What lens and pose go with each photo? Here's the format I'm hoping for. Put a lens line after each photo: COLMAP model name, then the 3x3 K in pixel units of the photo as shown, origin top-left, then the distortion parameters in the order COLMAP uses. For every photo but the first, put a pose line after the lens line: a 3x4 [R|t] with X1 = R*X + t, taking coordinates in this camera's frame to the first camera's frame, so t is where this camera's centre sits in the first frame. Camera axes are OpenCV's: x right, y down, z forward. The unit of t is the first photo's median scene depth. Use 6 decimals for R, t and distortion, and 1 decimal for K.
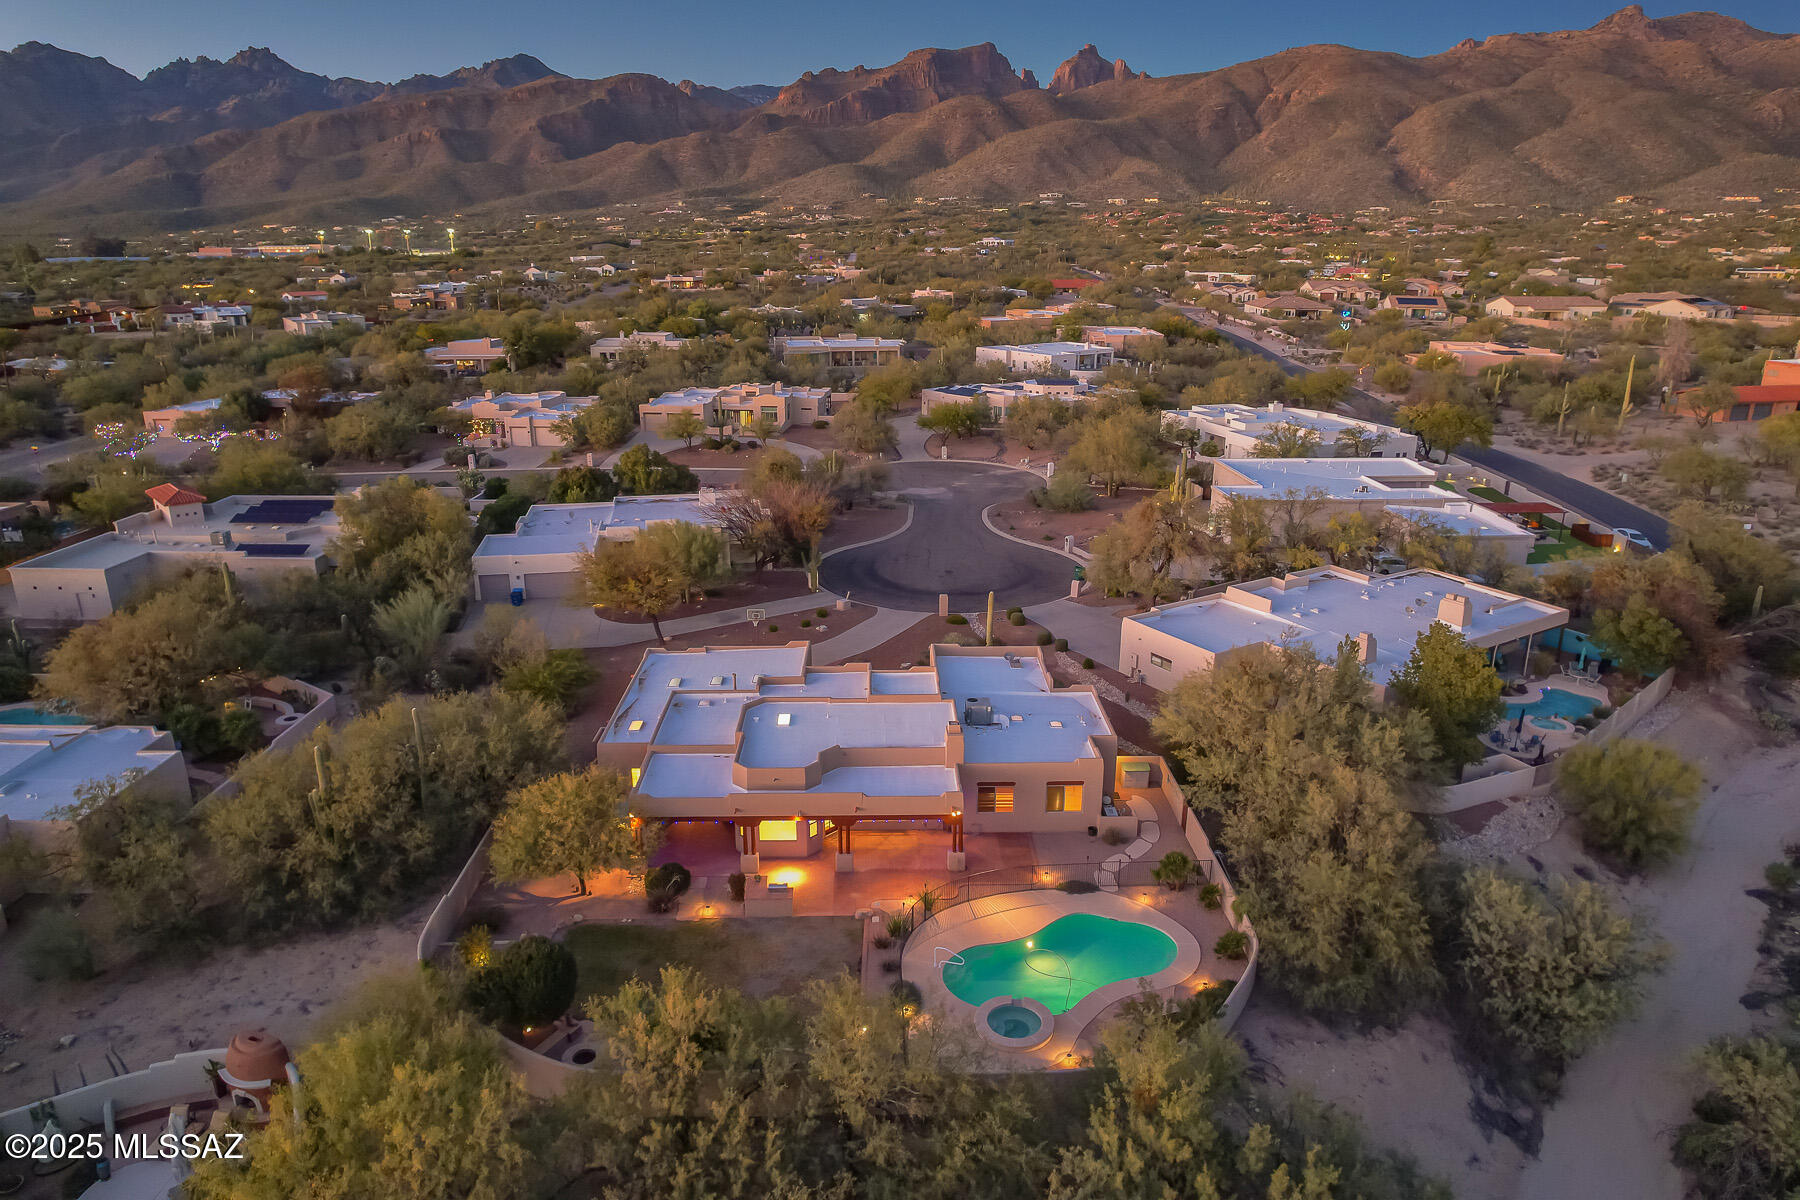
lens RADIAL K [[1180.4, 0, 900.0], [0, 1180.4, 600.0], [0, 0, 1]] dist [-0.059055, 0.001028]
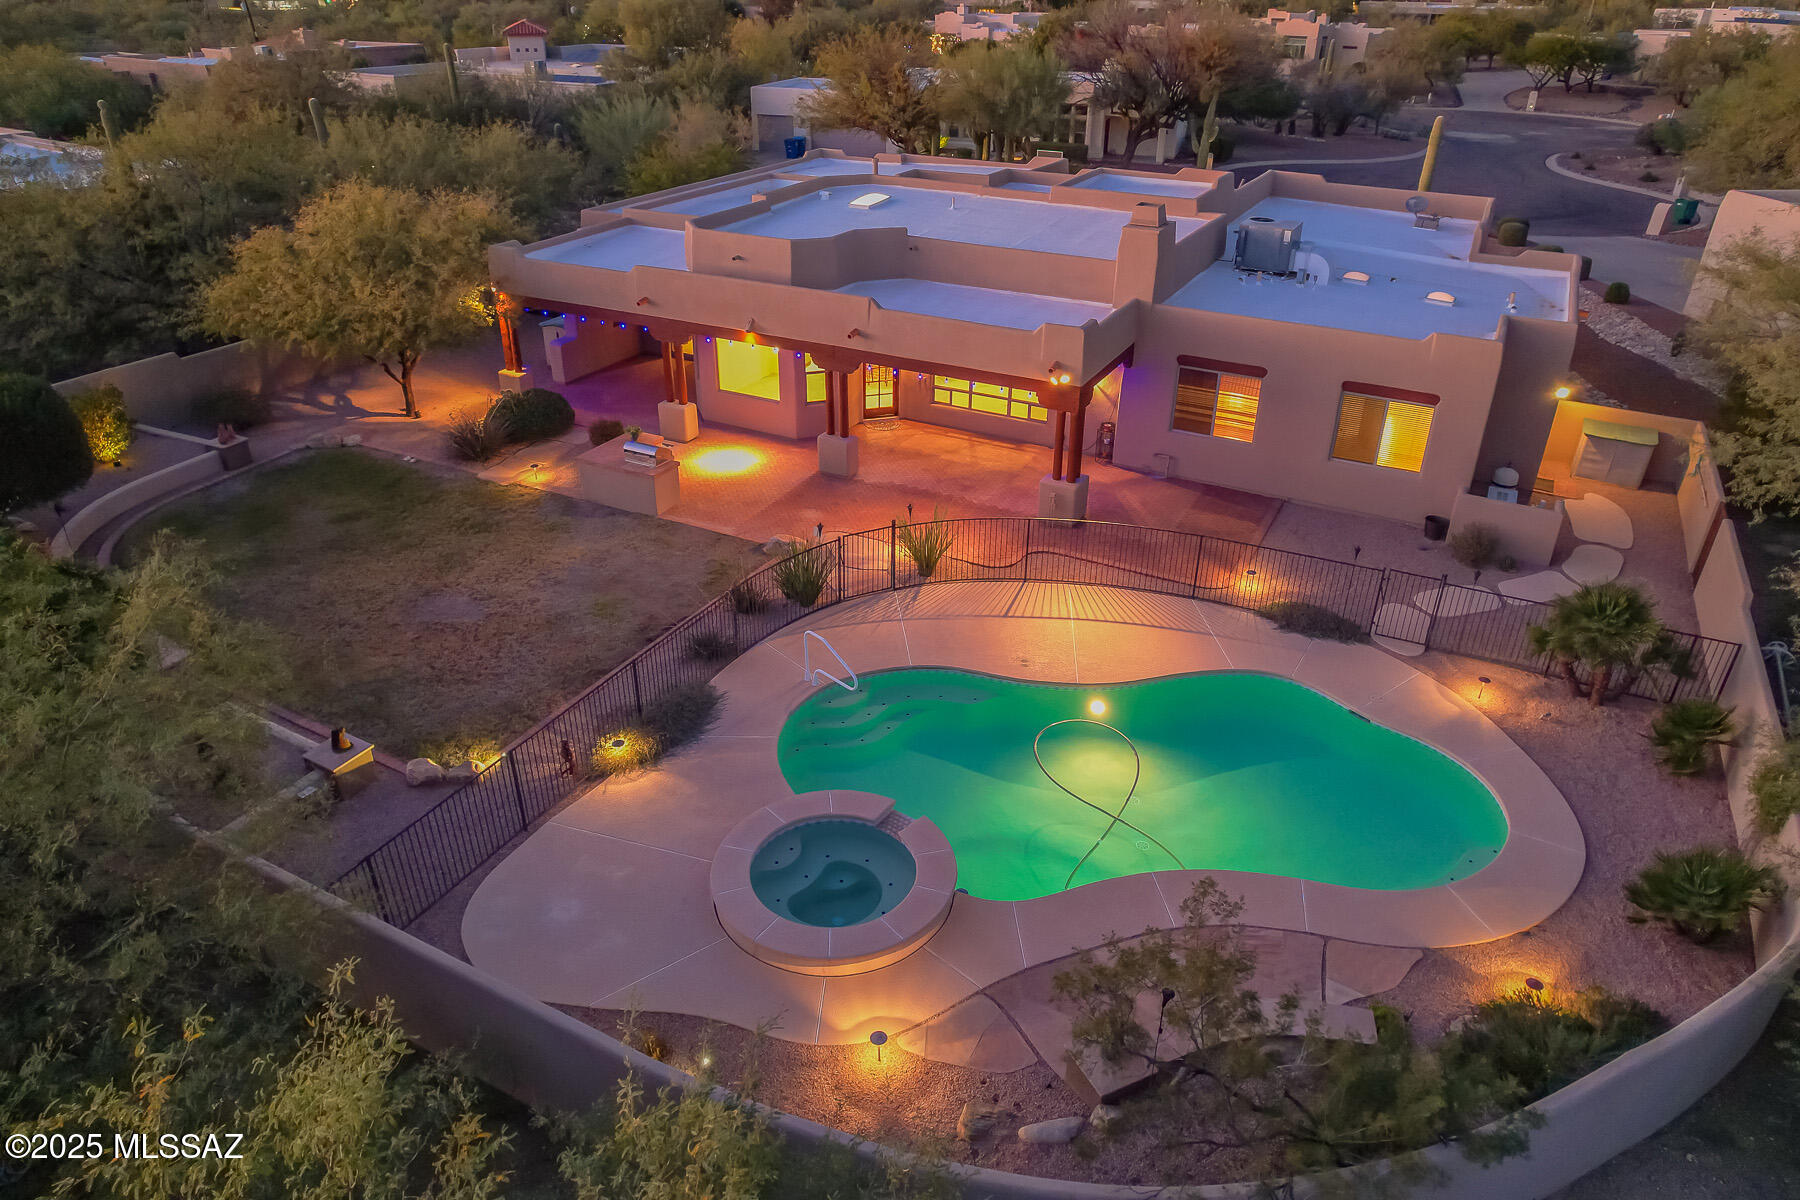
lens RADIAL K [[1159.6, 0, 900.0], [0, 1159.6, 600.0], [0, 0, 1]] dist [-0.020785, 0.003129]
pose [[0.871407, 0.241099, -0.427225, 0.196148], [-0.157330, 0.962241, 0.222124, 0.176336], [0.464648, -0.126345, 0.876436, 0.610620]]
